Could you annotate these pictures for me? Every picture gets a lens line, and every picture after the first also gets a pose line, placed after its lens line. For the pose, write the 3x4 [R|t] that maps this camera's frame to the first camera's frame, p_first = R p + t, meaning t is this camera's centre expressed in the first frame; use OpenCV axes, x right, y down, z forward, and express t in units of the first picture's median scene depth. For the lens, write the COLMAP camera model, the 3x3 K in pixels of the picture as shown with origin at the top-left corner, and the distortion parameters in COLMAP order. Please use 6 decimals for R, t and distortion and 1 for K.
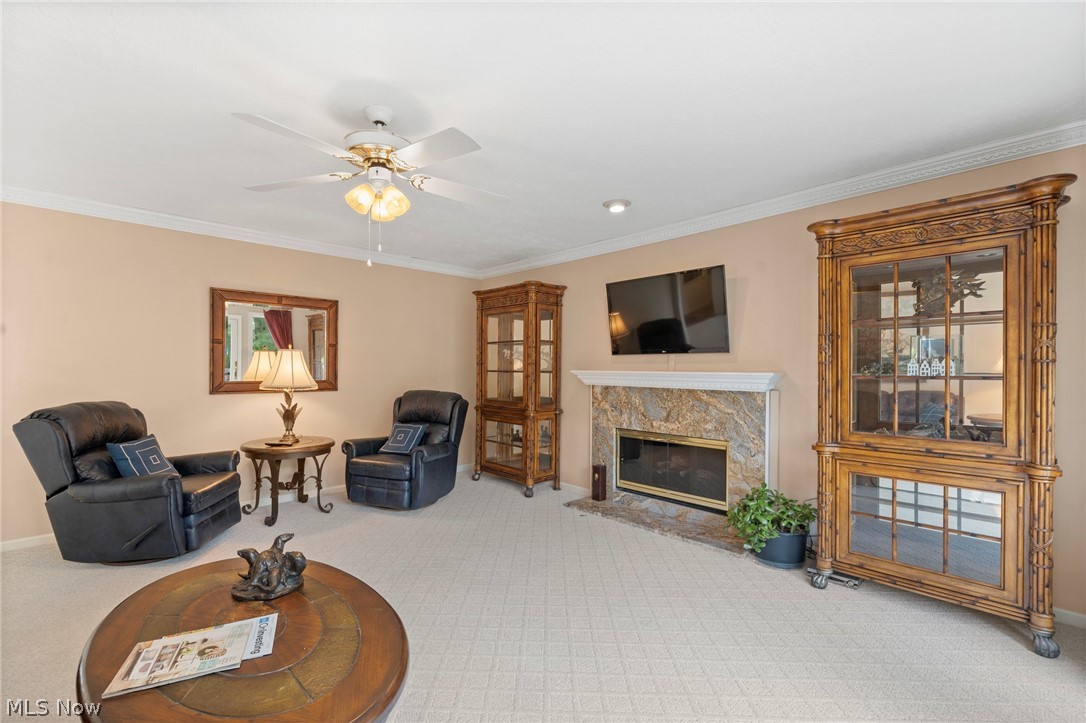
lens RADIAL K [[467.6, 0, 543.0], [0, 467.6, 361.5], [0, 0, 1]] dist [0.000041, 0.000003]
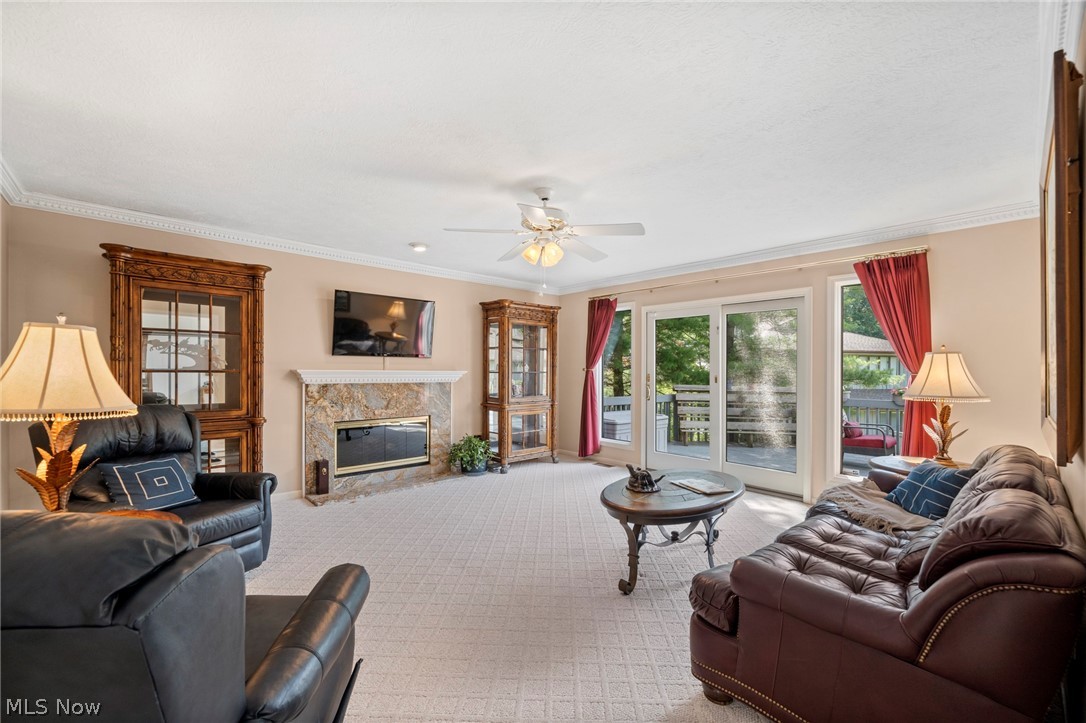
lens RADIAL K [[444.1, 0, 543.0], [0, 444.1, 361.5], [0, 0, 1]] dist [-0.000079, -0.000002]
pose [[0.019932, 0.020877, 0.999583, -0.904366], [-0.012390, 0.999710, -0.020633, 0.016521], [-0.999725, -0.011974, 0.020185, 0.512392]]
